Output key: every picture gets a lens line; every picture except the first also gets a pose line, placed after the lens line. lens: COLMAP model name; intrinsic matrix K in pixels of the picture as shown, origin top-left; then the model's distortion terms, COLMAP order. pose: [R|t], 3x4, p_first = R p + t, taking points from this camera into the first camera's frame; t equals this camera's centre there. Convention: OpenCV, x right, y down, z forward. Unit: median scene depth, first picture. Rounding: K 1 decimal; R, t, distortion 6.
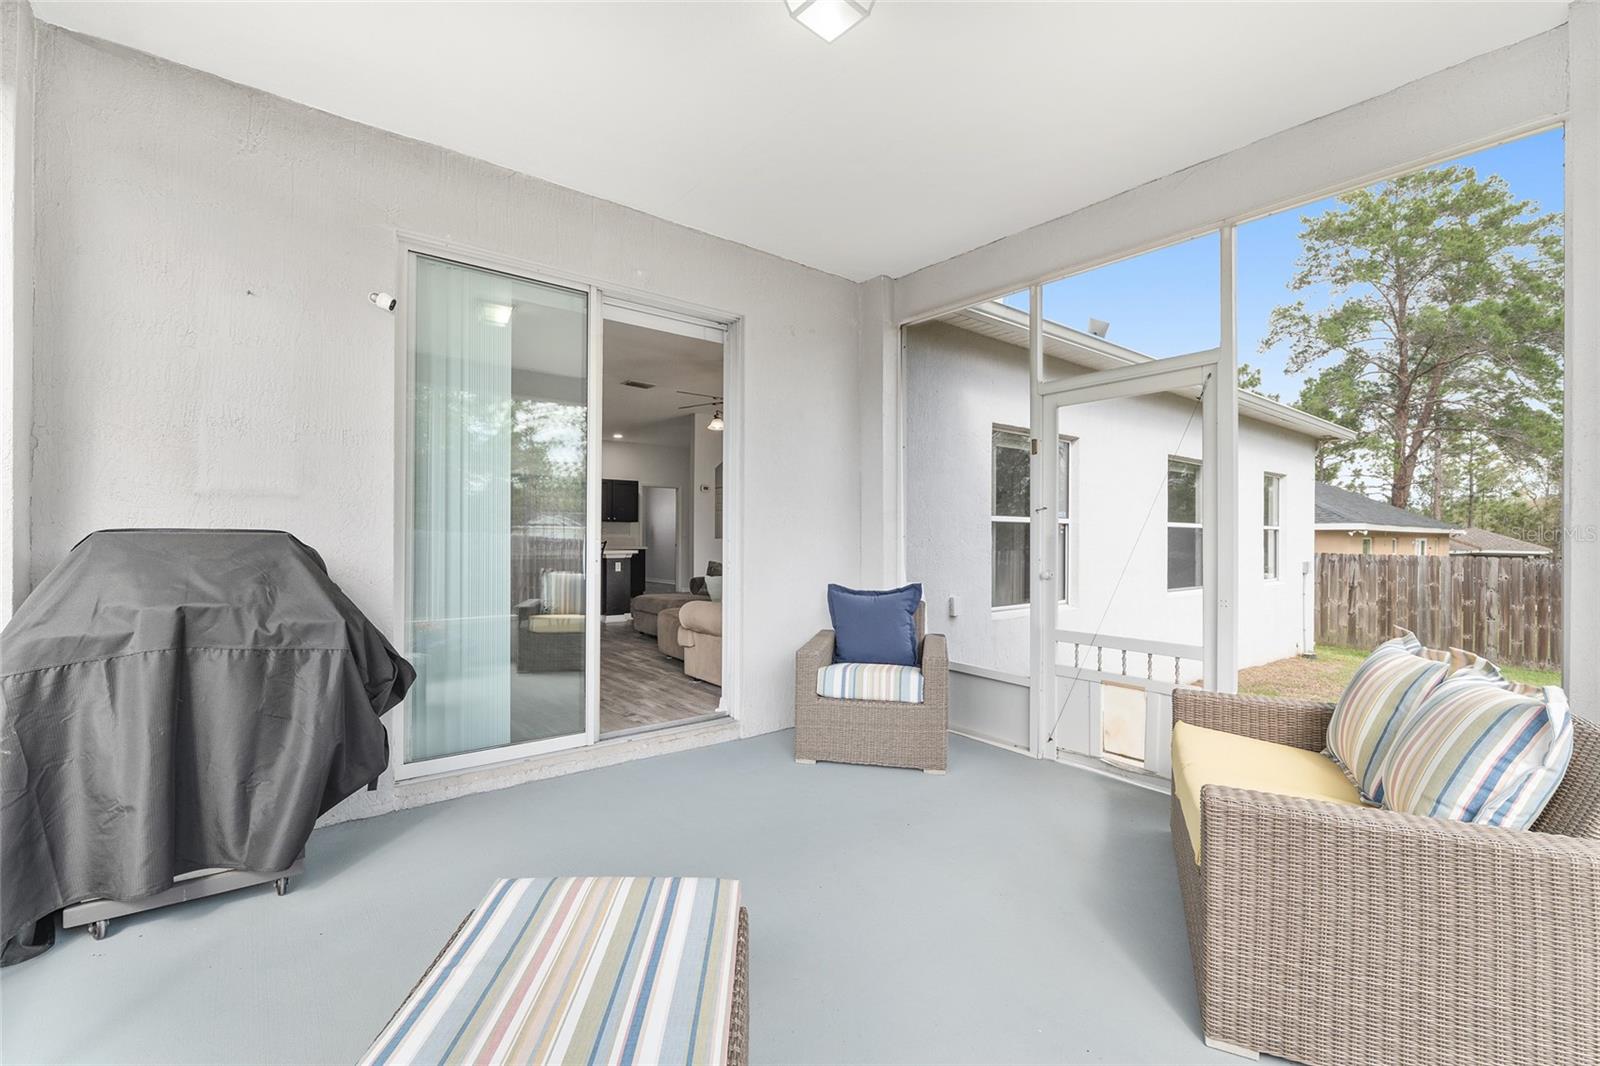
lens RADIAL K [[699.8, 0, 804.1], [0, 699.8, 540.4], [0, 0, 1]] dist [-0.002552, -0.000435]
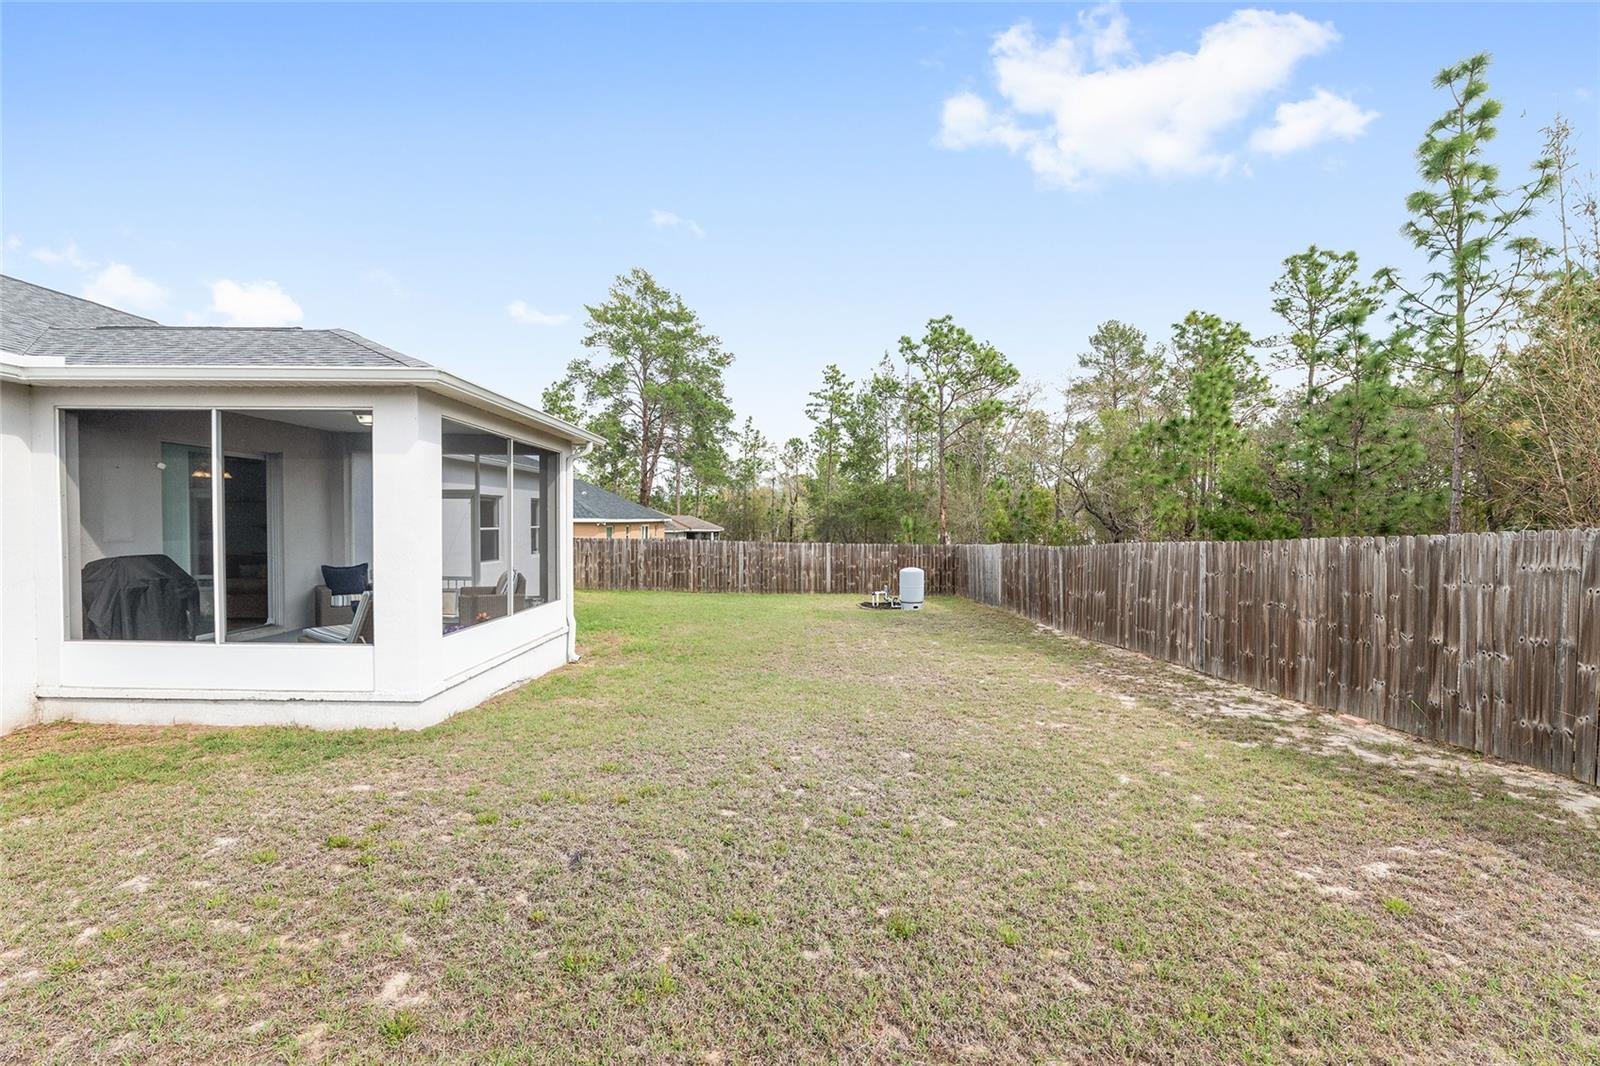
lens RADIAL K [[699.8, 0, 810.0], [0, 699.8, 531.2], [0, 0, 1]] dist [-0.002552, -0.000435]
pose [[0.637225, -0.016835, 0.770494, -0.129397], [0.003254, 0.999811, 0.019155, -0.016513], [-0.770671, -0.009699, 0.637159, -0.314881]]
